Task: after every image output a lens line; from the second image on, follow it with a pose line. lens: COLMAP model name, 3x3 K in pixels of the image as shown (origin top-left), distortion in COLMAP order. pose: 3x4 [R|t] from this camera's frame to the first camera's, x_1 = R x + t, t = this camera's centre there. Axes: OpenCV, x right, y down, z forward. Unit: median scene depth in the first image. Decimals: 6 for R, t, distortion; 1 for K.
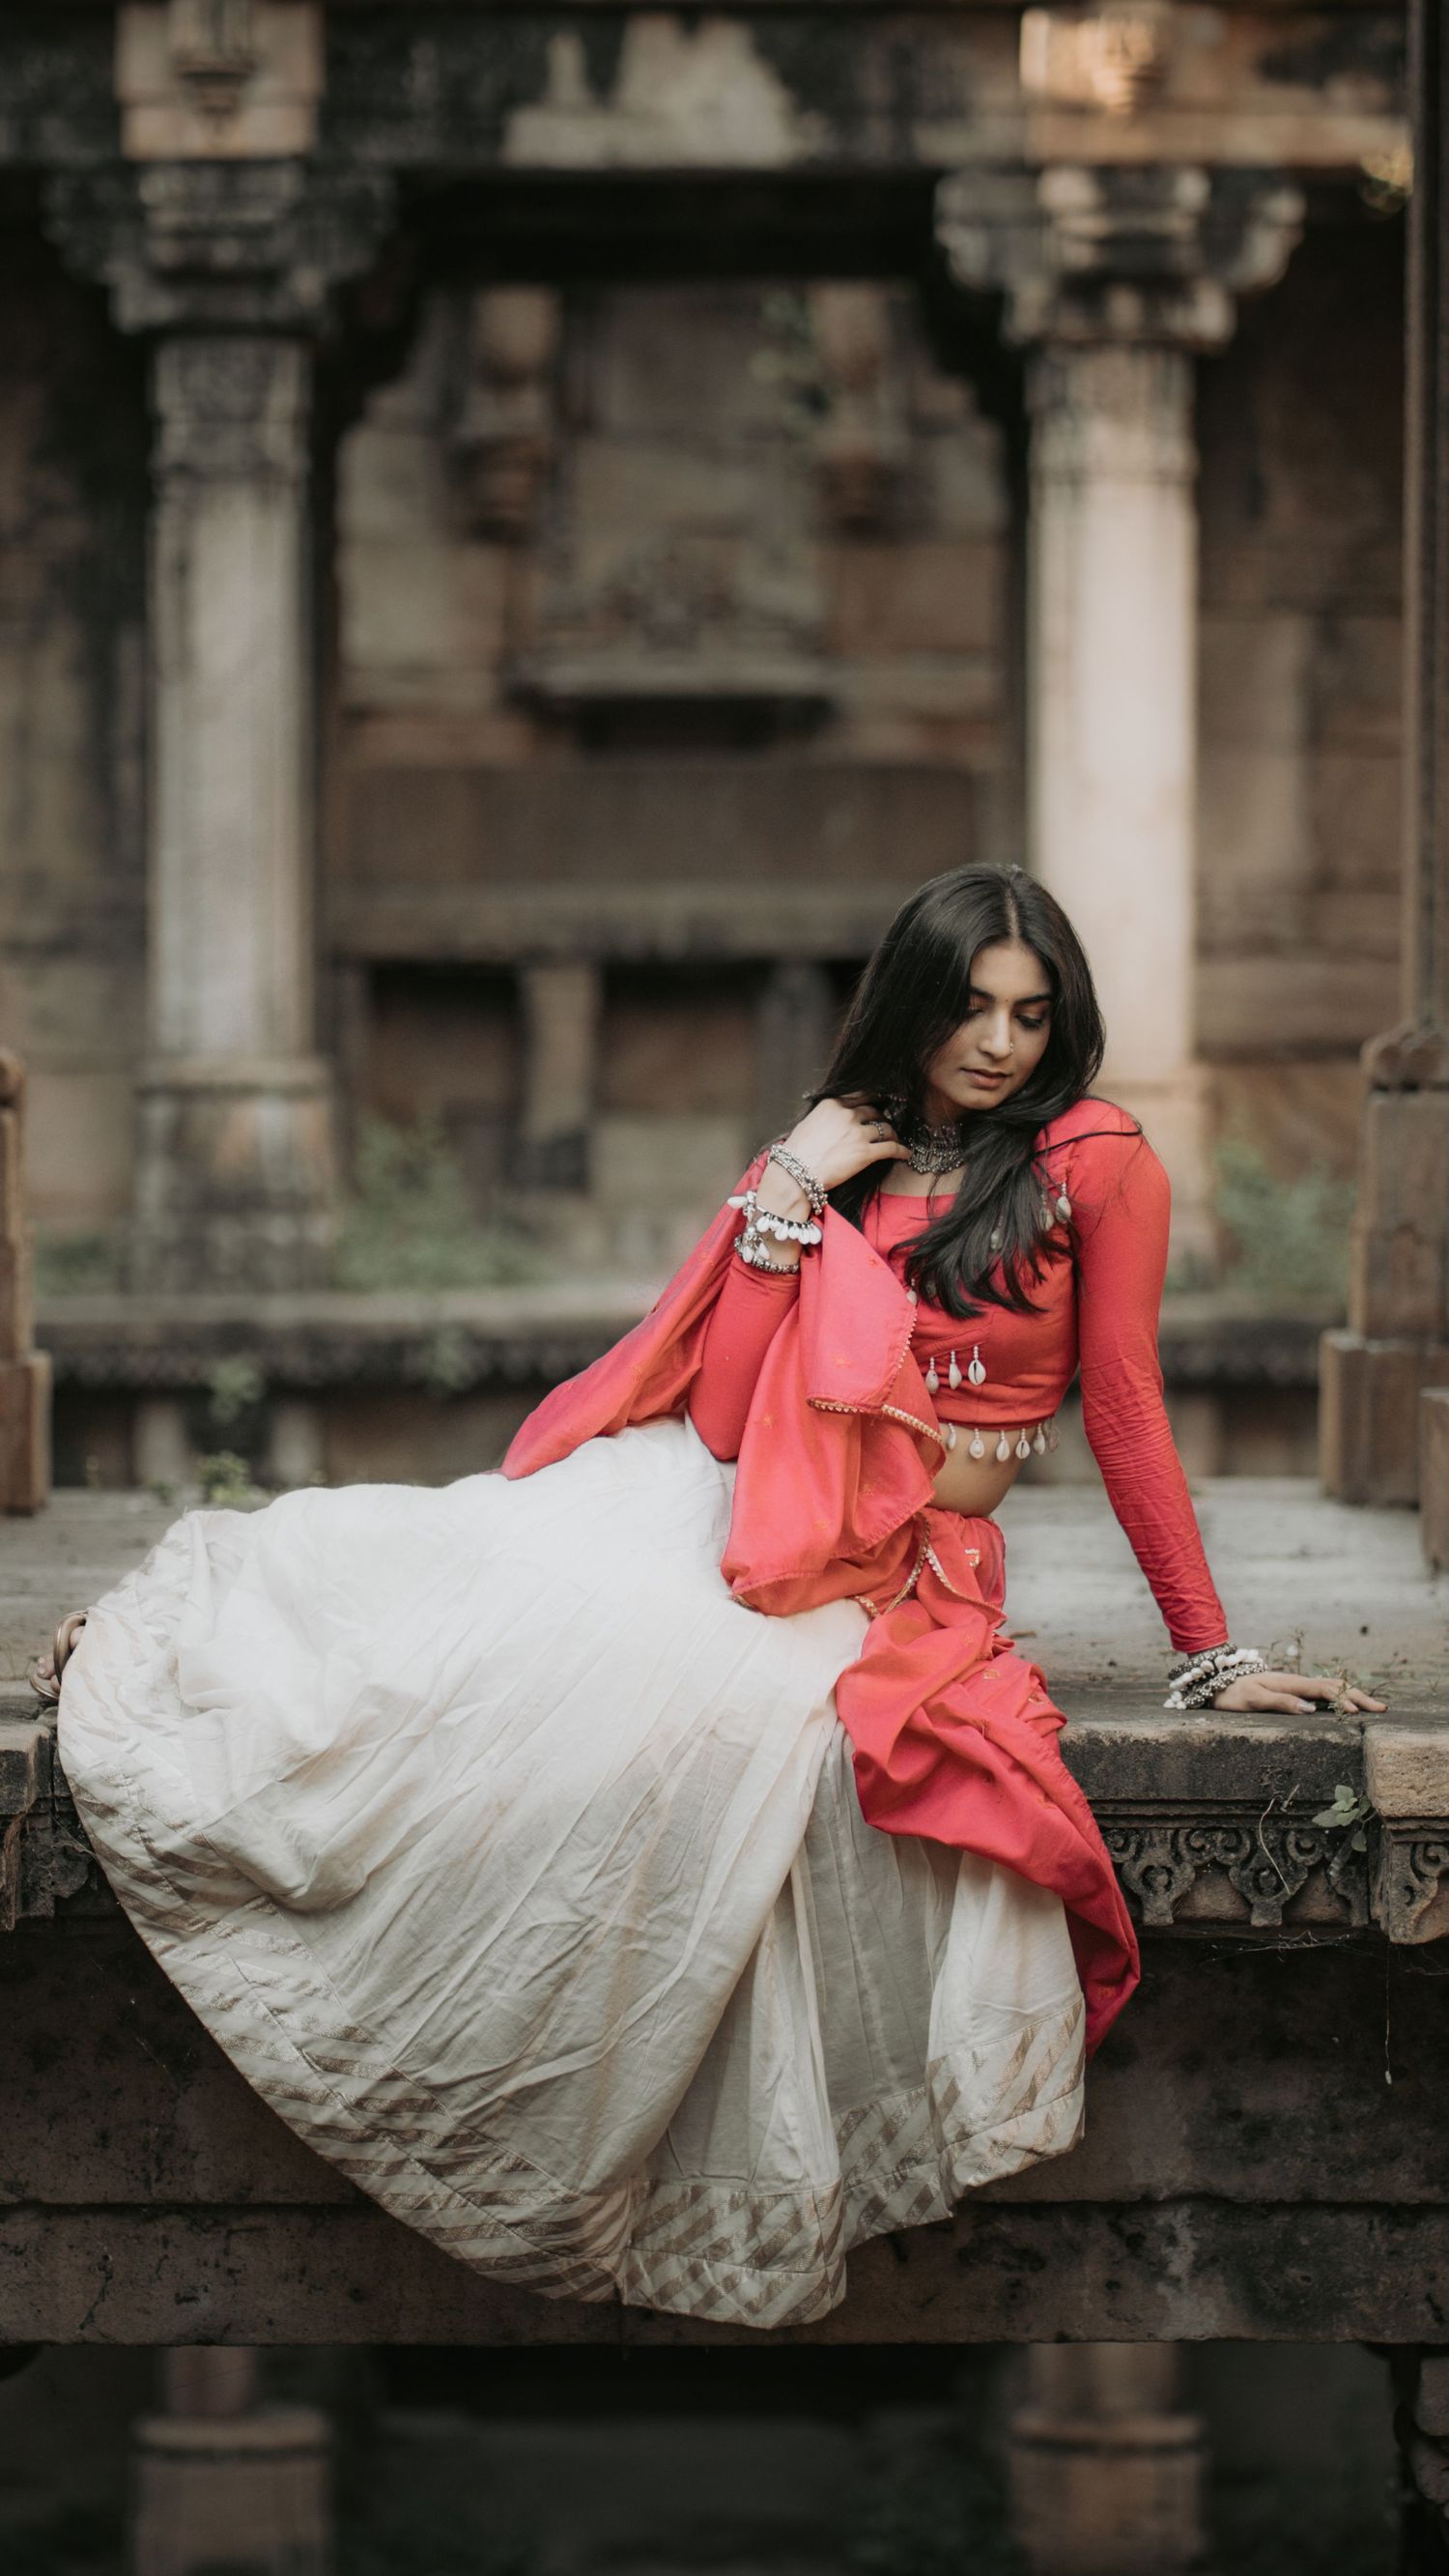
lens RADIAL K [[9072.6, 0, 719.2], [0, 9072.6, 1299.7], [0, 0, 1]] dist [0.112659, -2.240840]
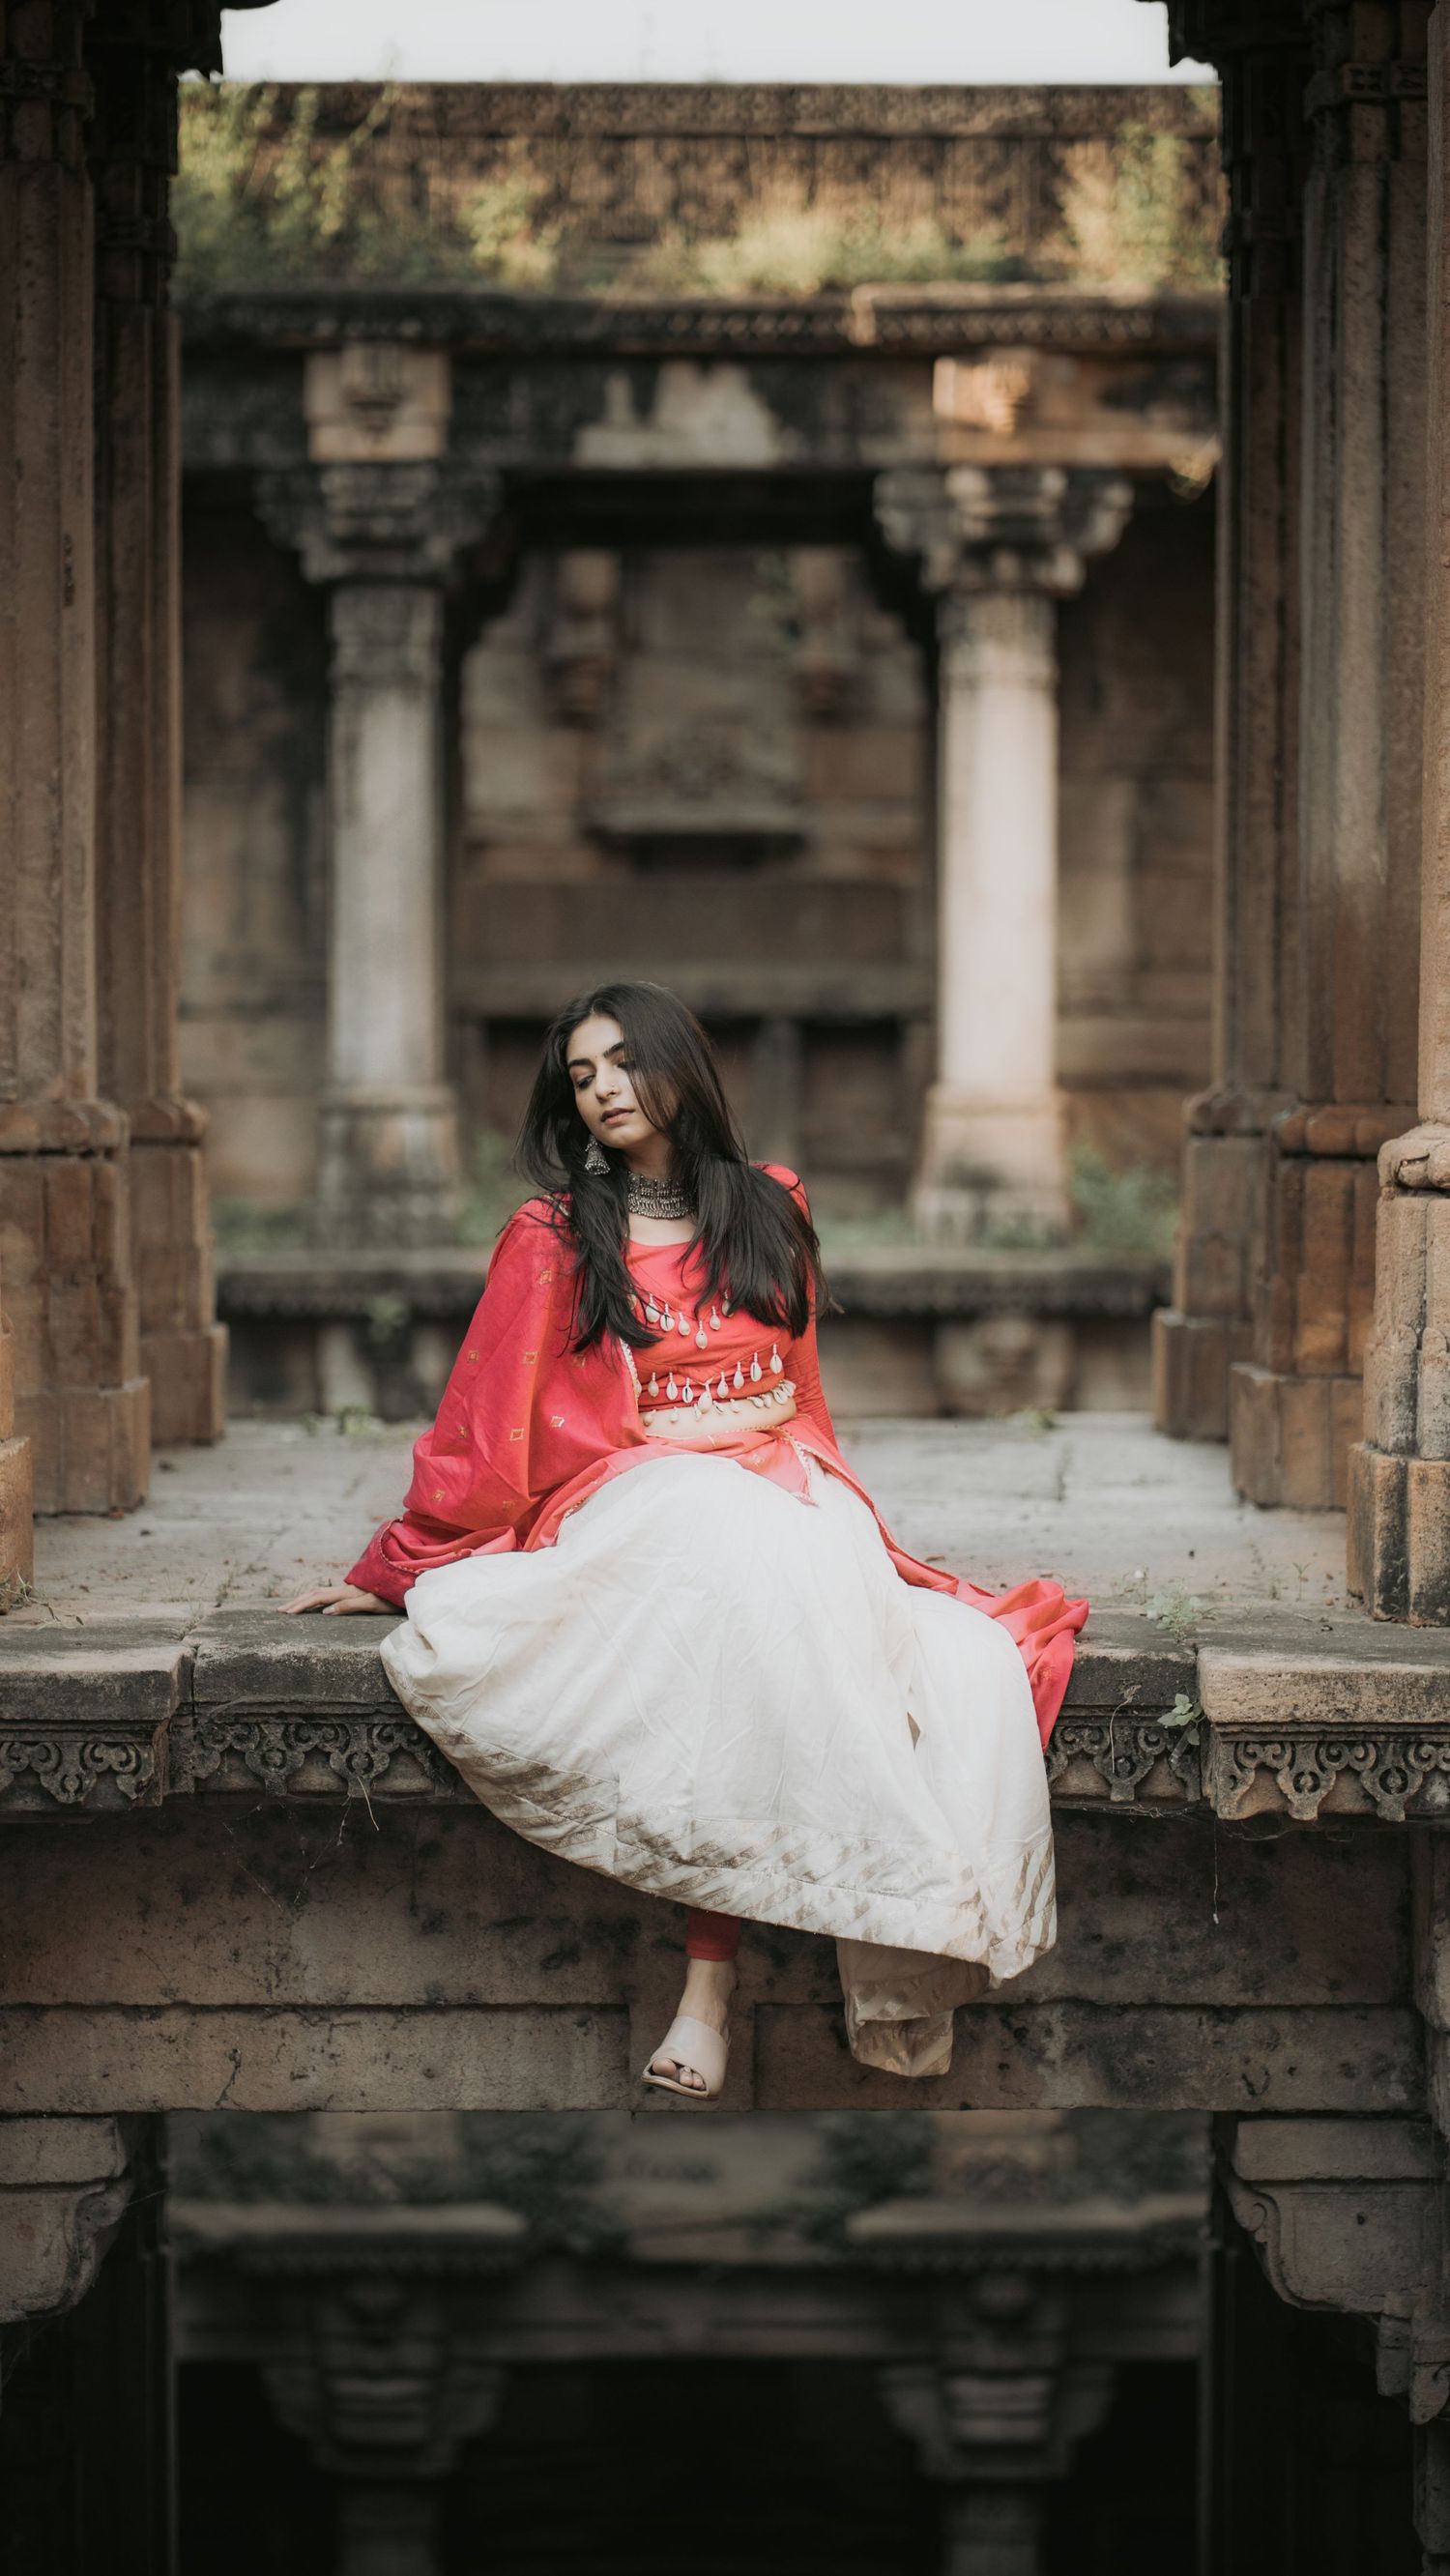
lens RADIAL K [[5982.4, 0, 718.8], [0, 5982.4, 1287.0], [0, 0, 1]] dist [0.135023, -2.780101]
pose [[0.999996, 0.000745, -0.002593, 0.003427], [-0.000717, 0.999942, 0.010749, -0.010991], [0.002601, -0.010747, 0.999939, 0.107891]]
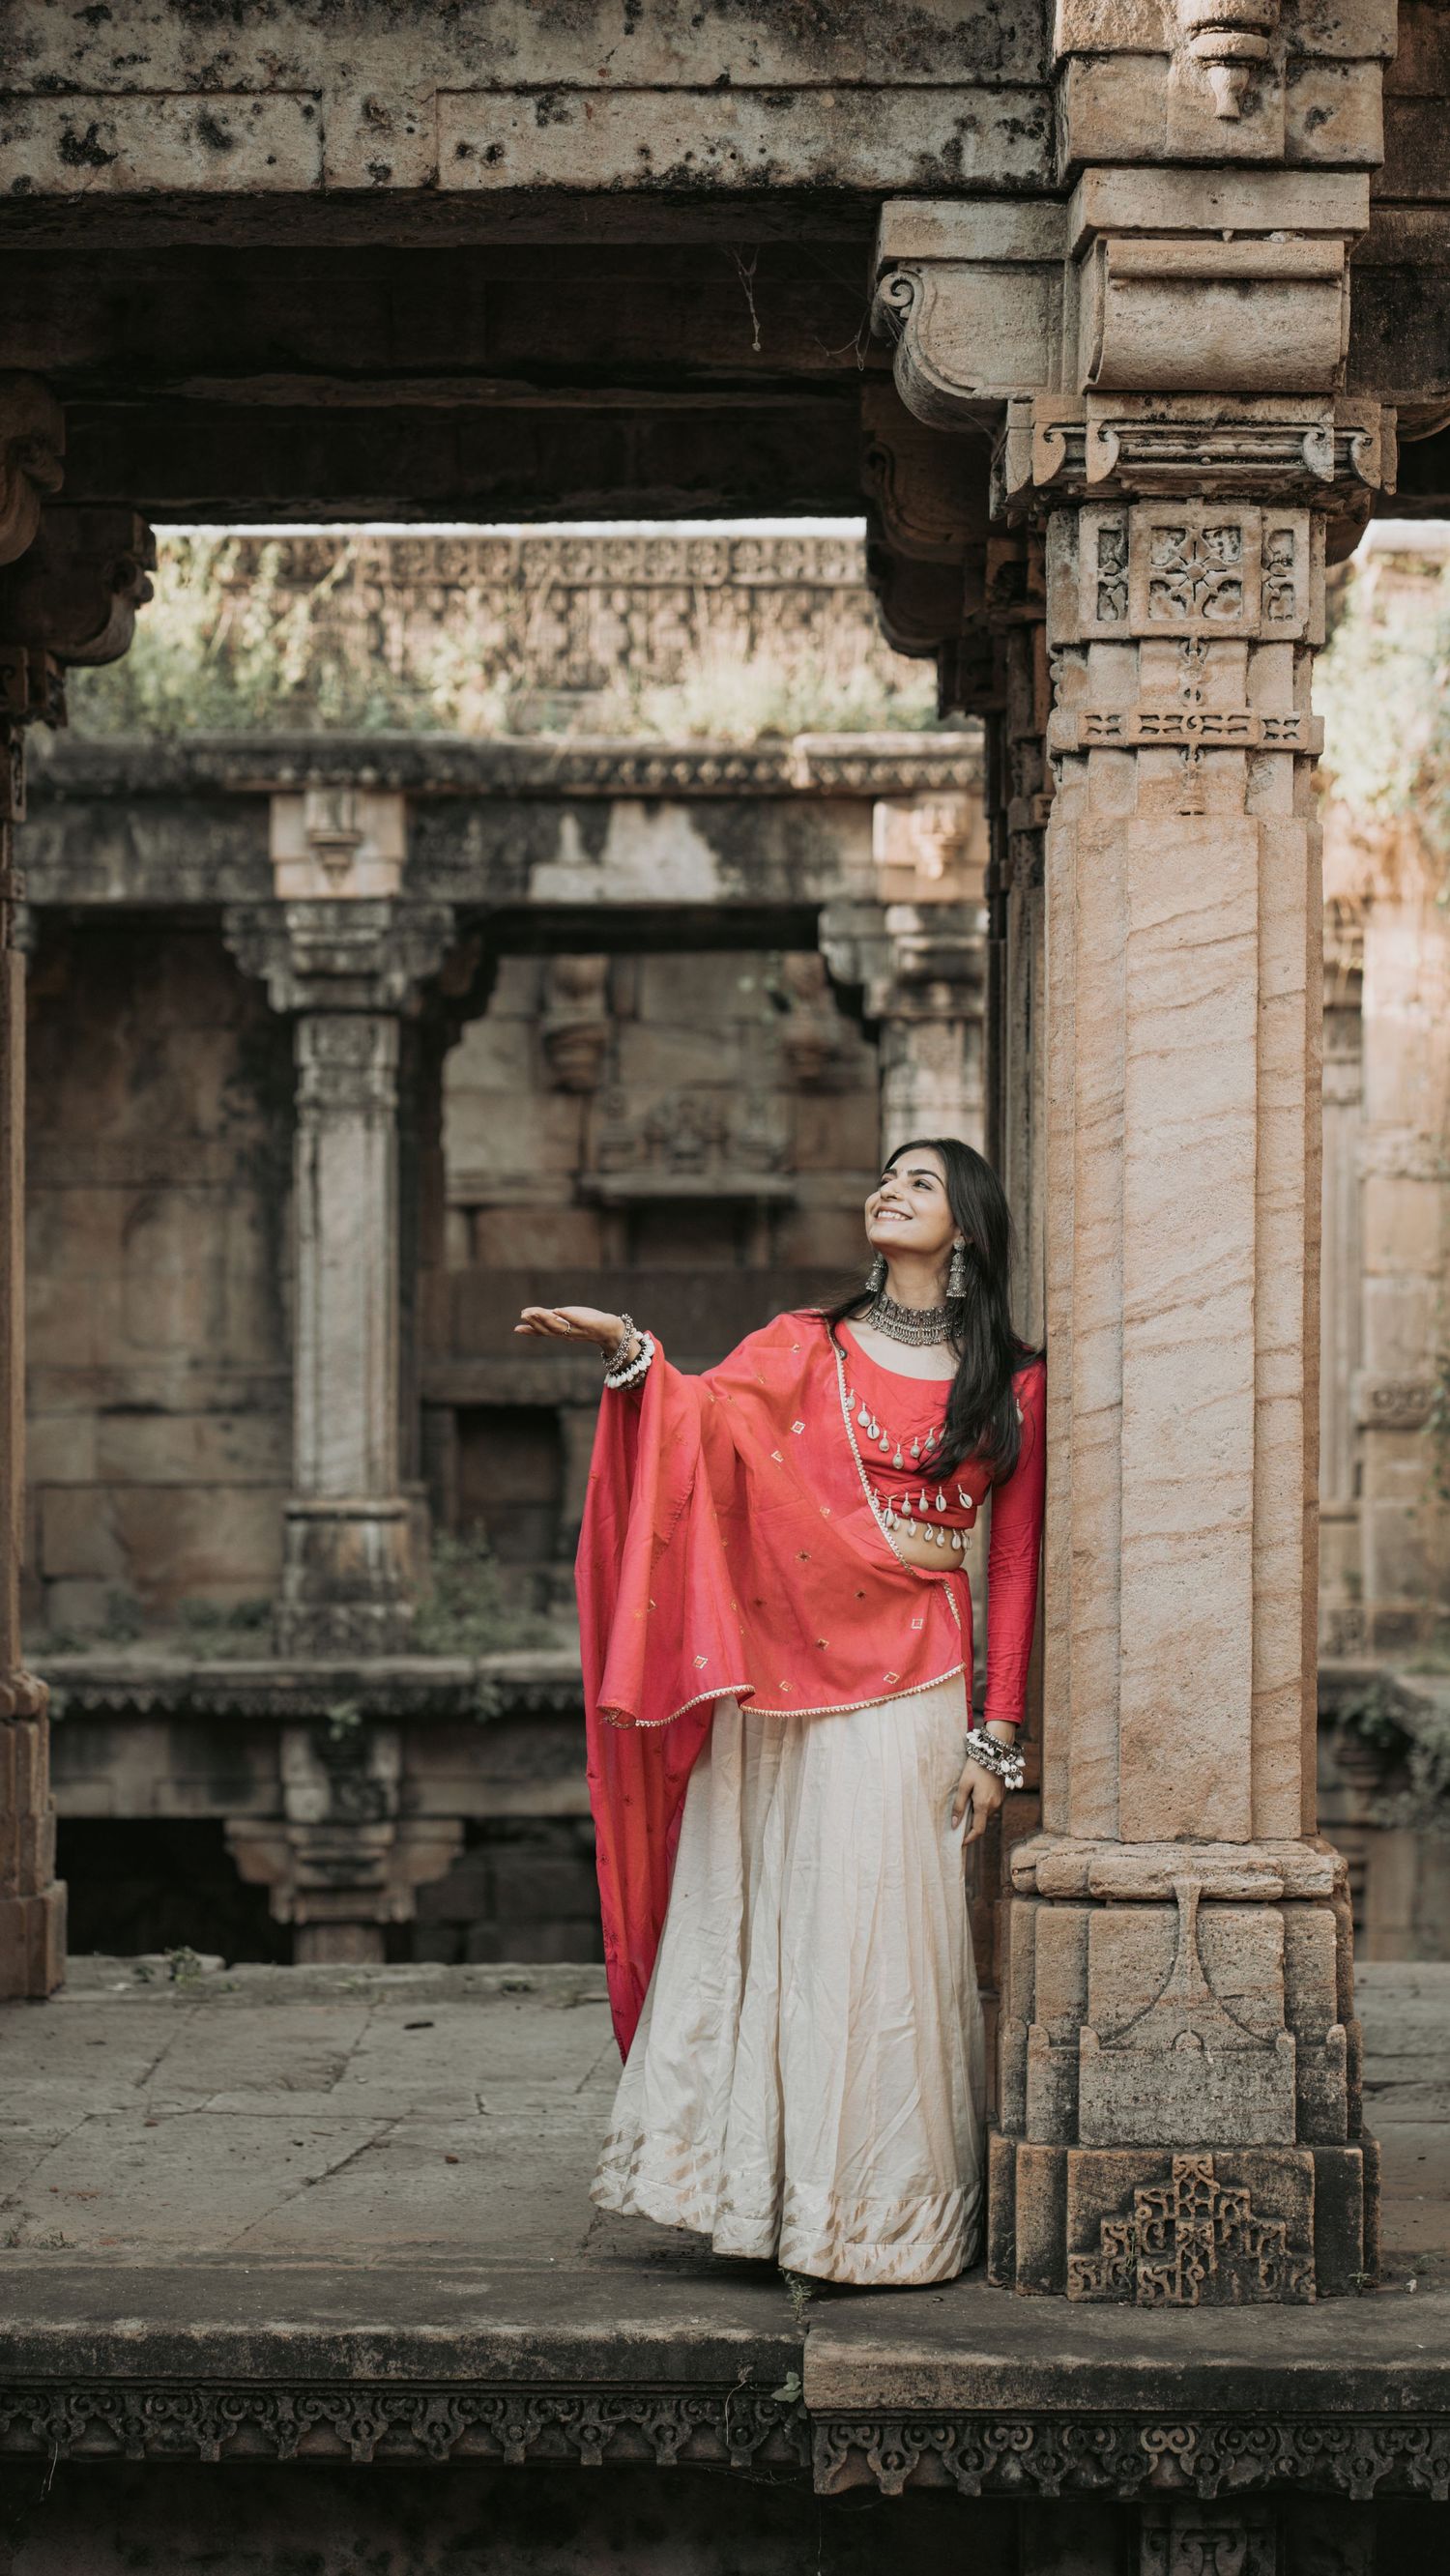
lens RADIAL K [[5982.4, 0, 718.8], [0, 5982.4, 1287.0], [0, 0, 1]] dist [0.135023, -2.780101]
pose [[0.999820, 0.000631, -0.018943, 0.058028], [-0.001171, 0.999592, -0.028528, -0.071824], [0.018917, 0.028545, 0.999413, 0.027255]]
